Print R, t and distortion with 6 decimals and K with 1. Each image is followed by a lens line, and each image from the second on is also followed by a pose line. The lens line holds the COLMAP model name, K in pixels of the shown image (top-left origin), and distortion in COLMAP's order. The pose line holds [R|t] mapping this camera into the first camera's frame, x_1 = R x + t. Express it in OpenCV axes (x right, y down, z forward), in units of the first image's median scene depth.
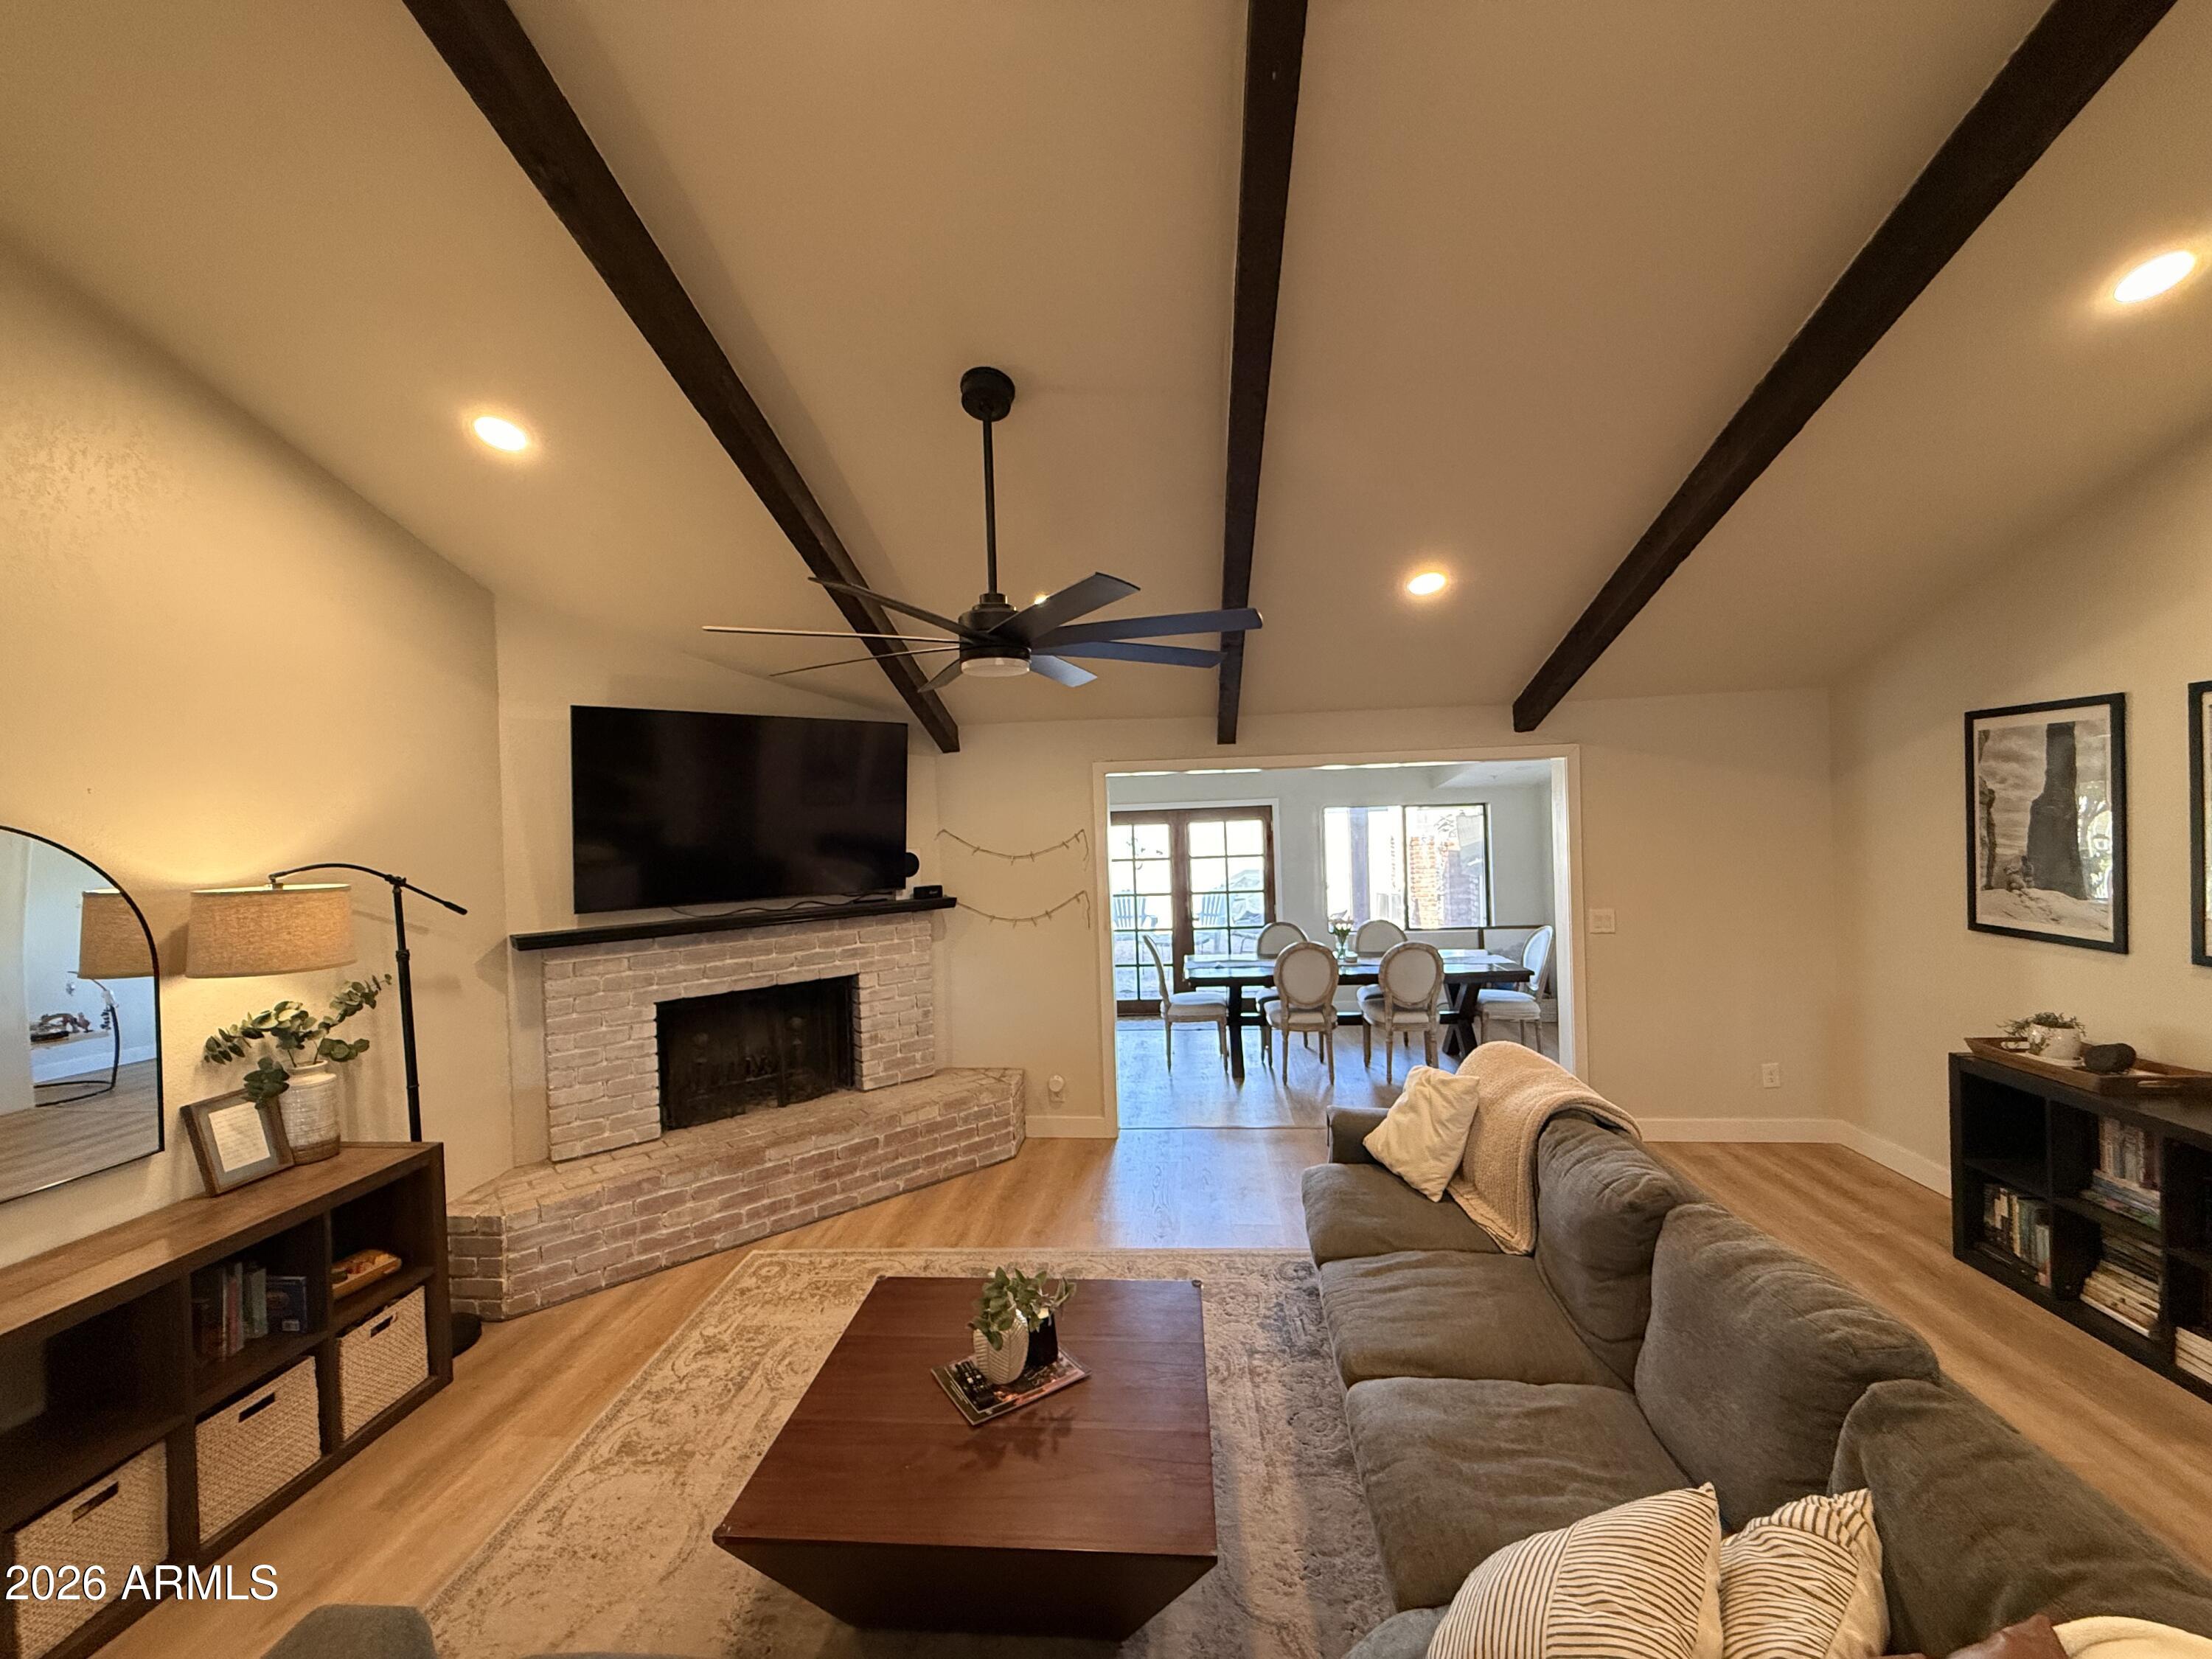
lens RADIAL K [[882.9, 0, 1101.7], [0, 882.9, 828.4], [0, 0, 1]] dist [0.001654, 0.000175]
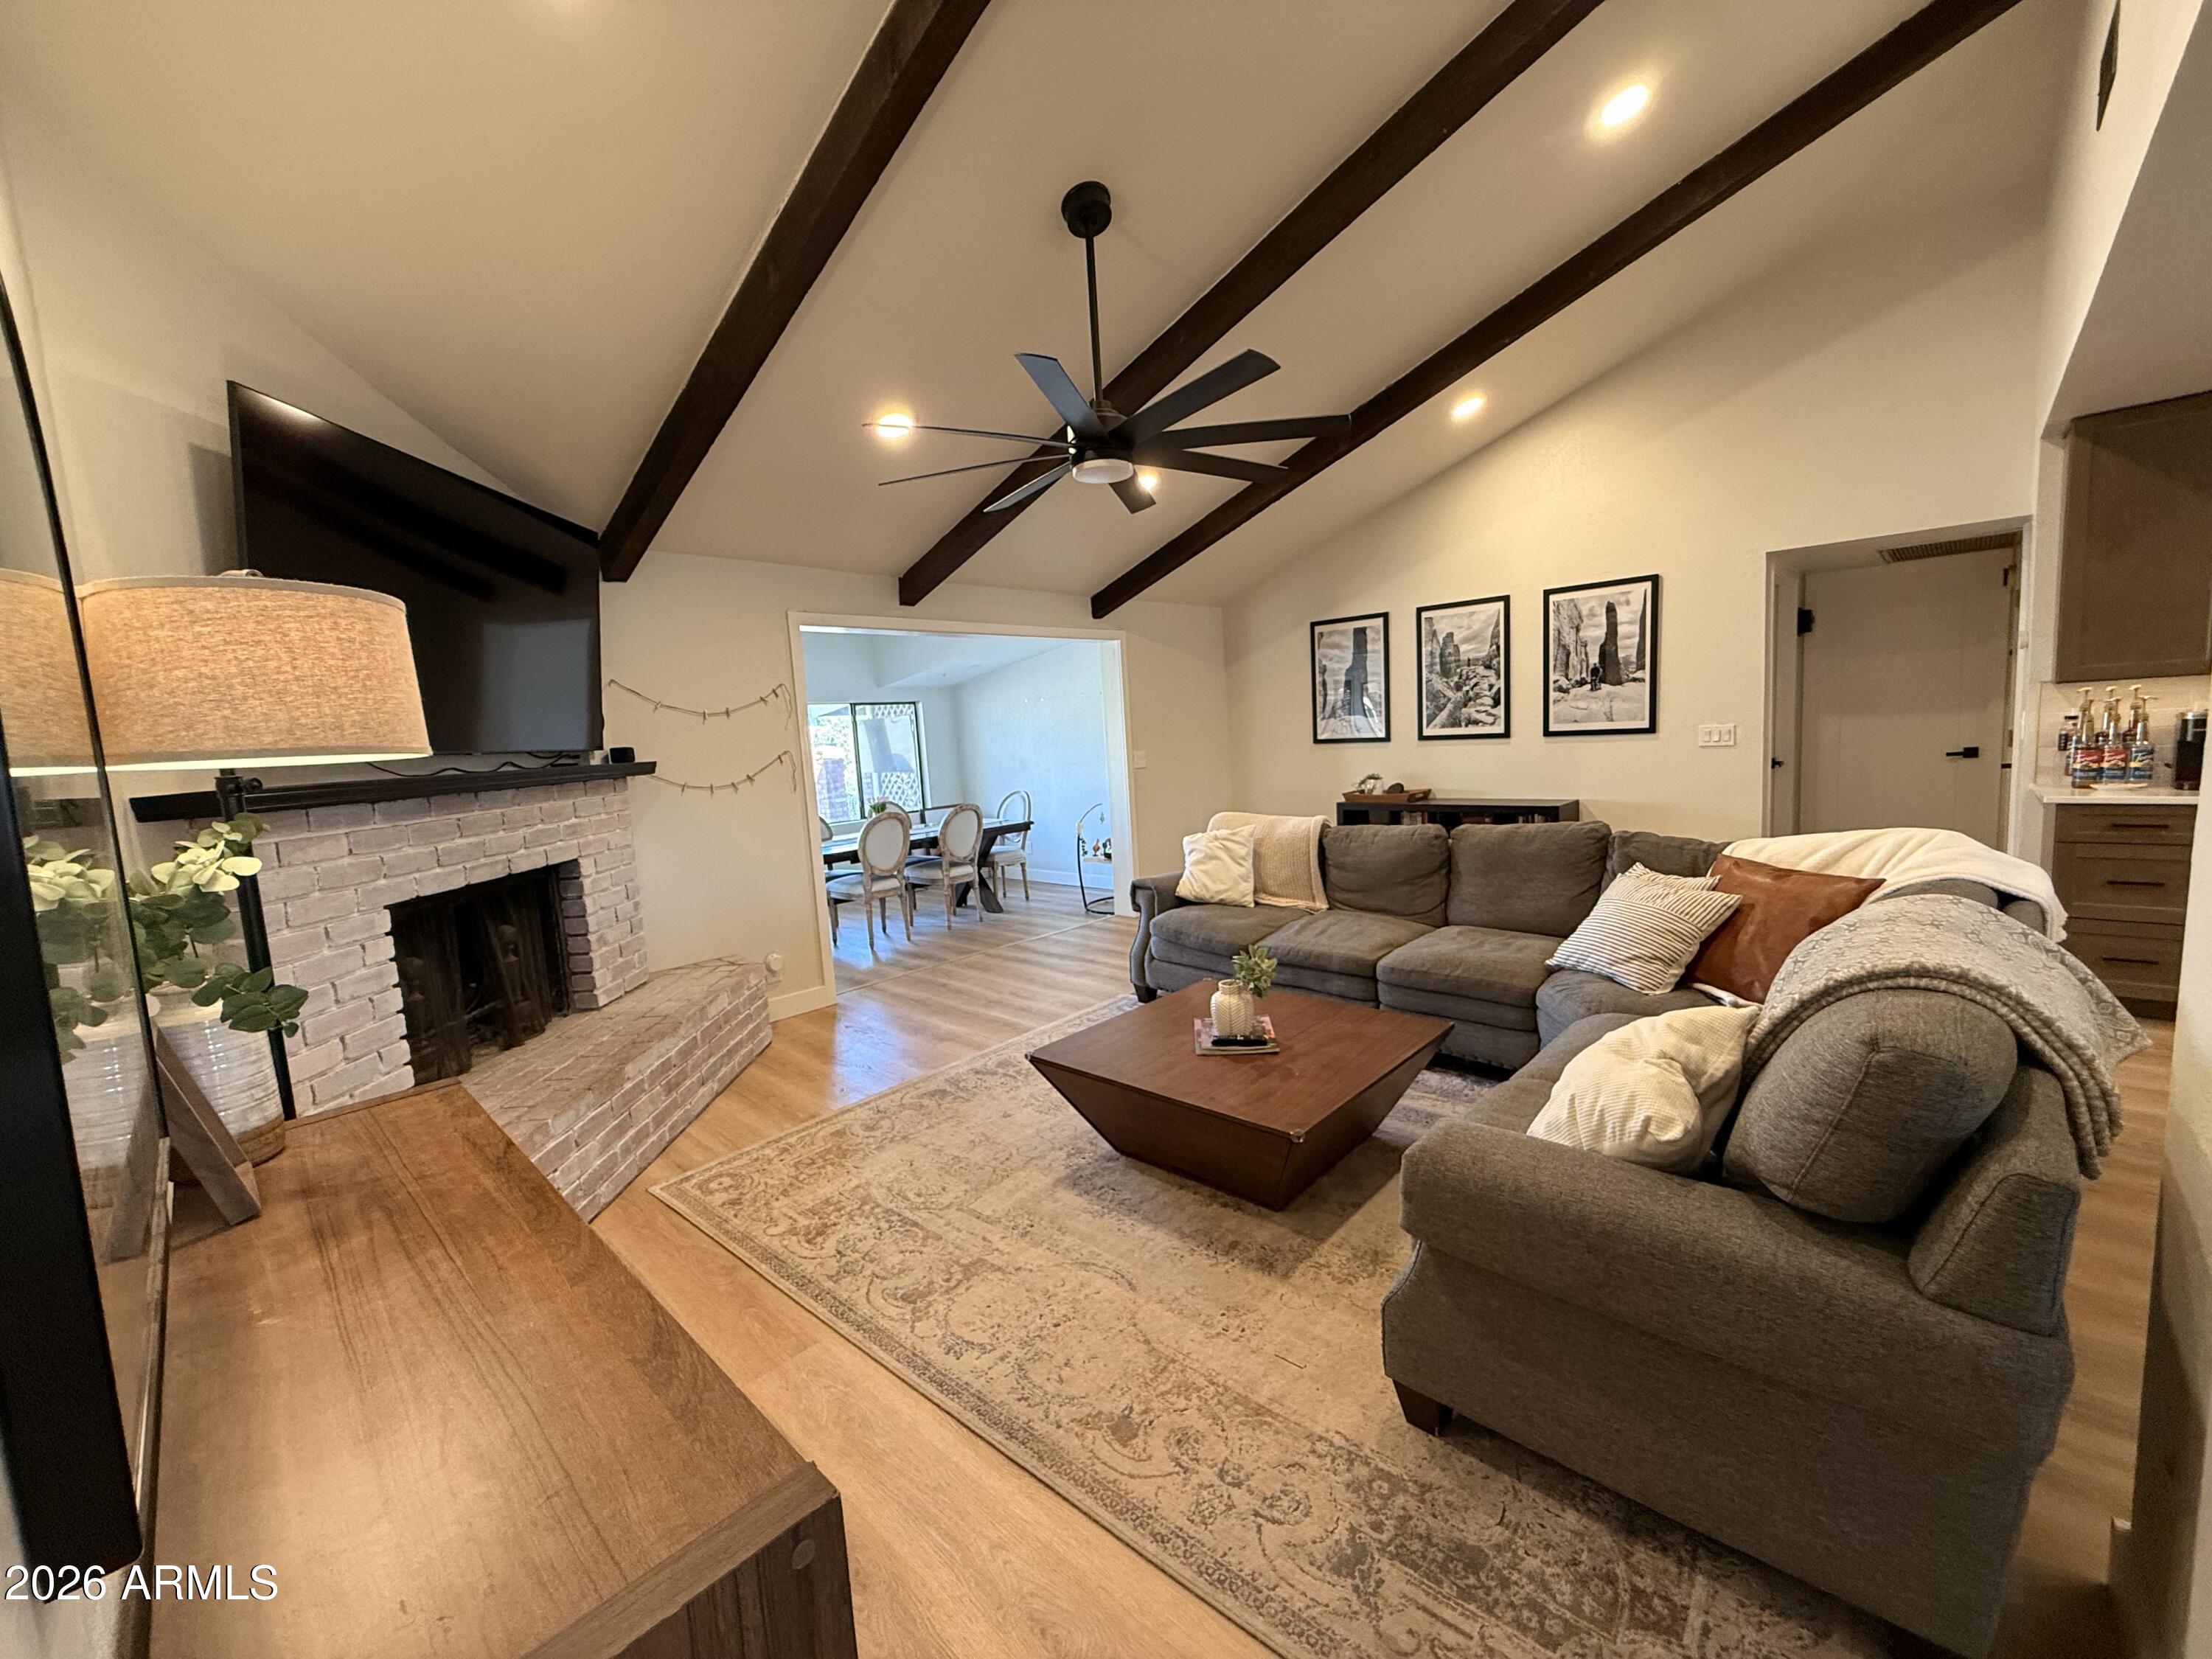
lens RADIAL K [[882.9, 0, 1104.5], [0, 882.9, 828.0], [0, 0, 1]] dist [0.001654, 0.000175]
pose [[0.614534, -0.091544, 0.783561, -0.713382], [0.048237, 0.995746, 0.078502, 0.122428], [-0.787414, -0.010445, 0.616336, 0.214759]]
